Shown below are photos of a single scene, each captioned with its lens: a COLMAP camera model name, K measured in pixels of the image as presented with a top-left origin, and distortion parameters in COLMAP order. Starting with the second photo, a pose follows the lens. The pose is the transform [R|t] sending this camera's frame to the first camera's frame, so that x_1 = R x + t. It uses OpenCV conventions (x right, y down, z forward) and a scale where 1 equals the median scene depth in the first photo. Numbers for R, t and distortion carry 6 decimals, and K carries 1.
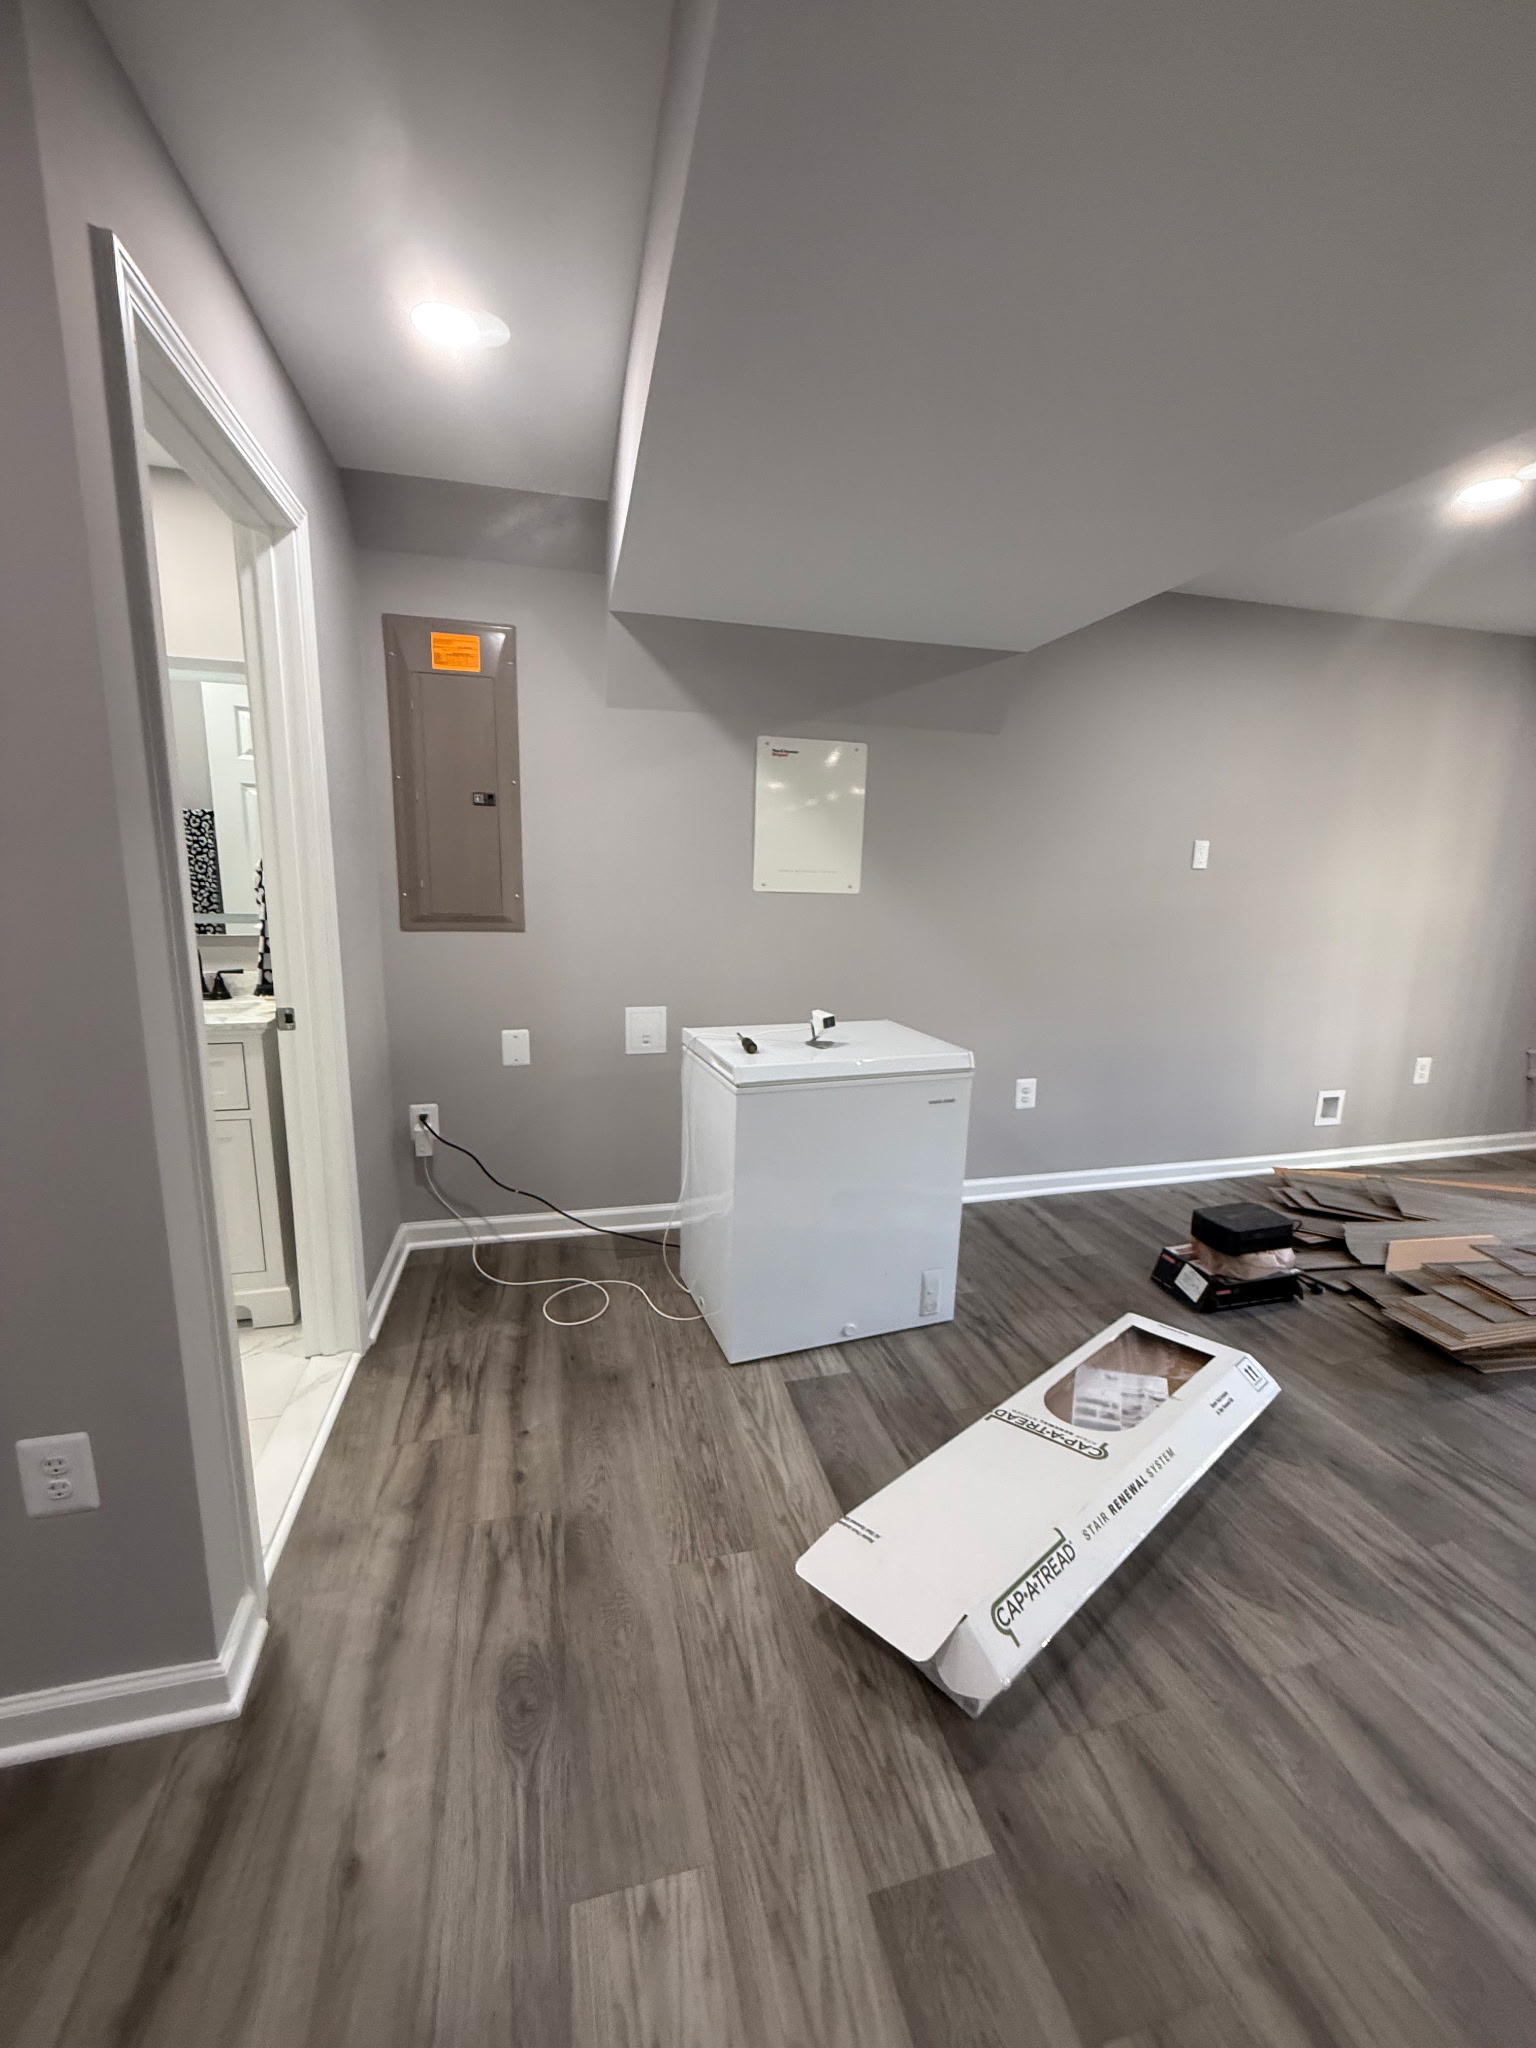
lens RADIAL K [[818.9, 0, 770.7], [0, 818.9, 1020.7], [0, 0, 1]] dist [0.000574, 0.000018]
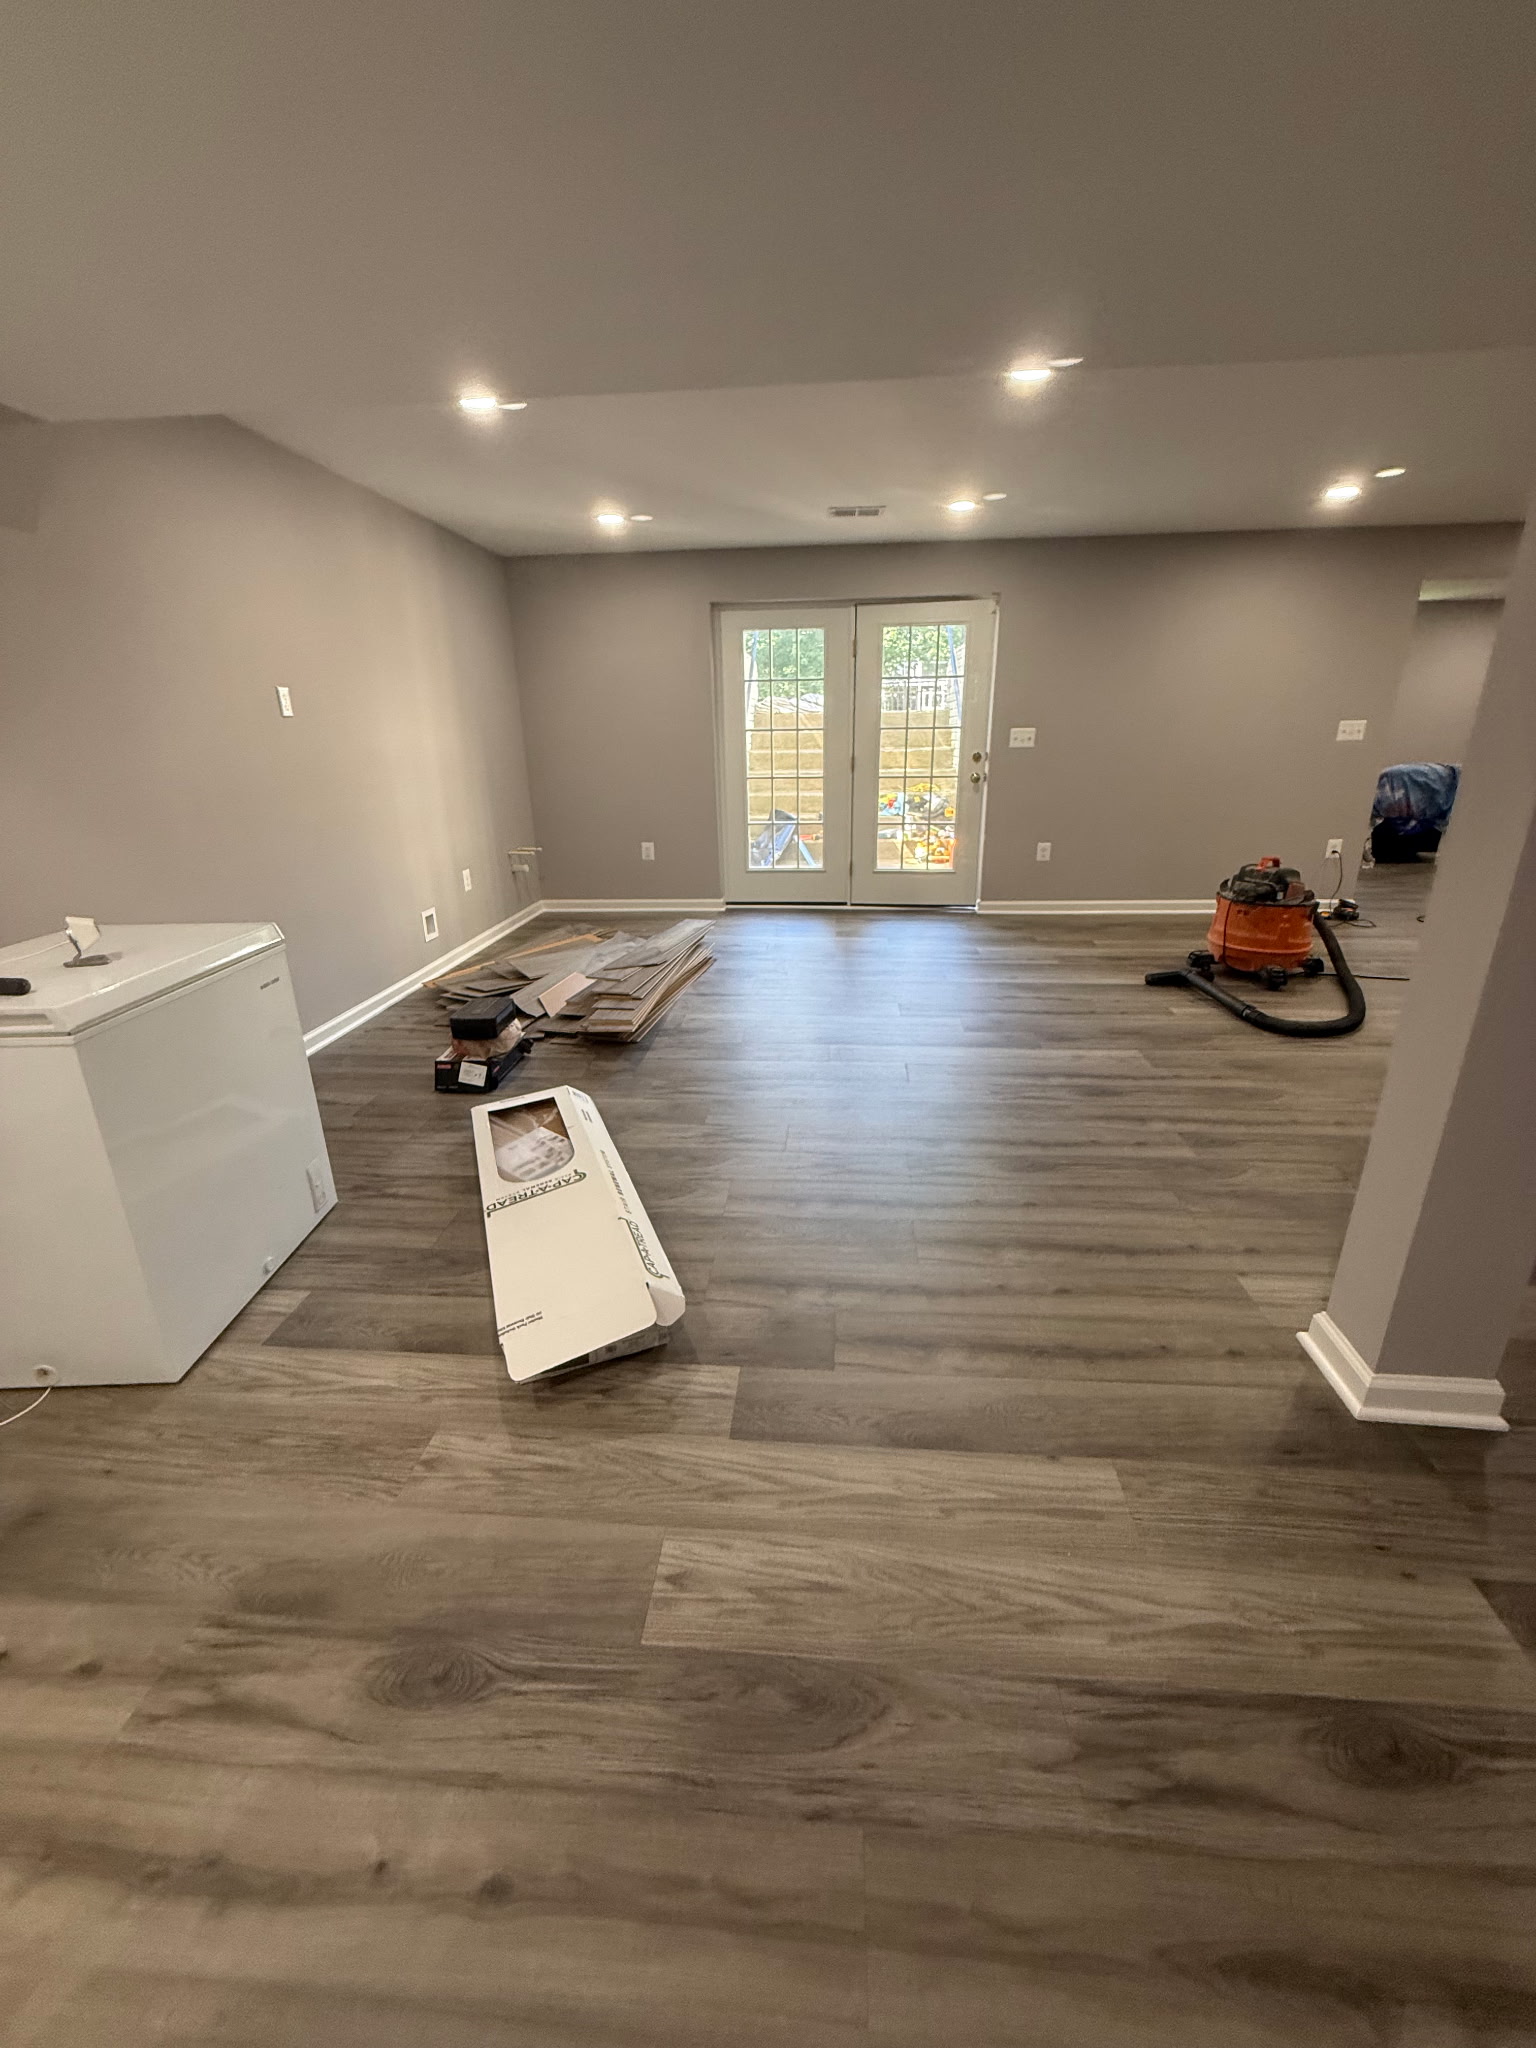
lens RADIAL K [[818.9, 0, 777.5], [0, 818.9, 1018.8], [0, 0, 1]] dist [0.000574, 0.000018]
pose [[0.325820, -0.338372, 0.882805, -0.488183], [0.196391, 0.937614, 0.286897, -0.015278], [-0.924809, 0.079898, 0.371947, 0.179348]]
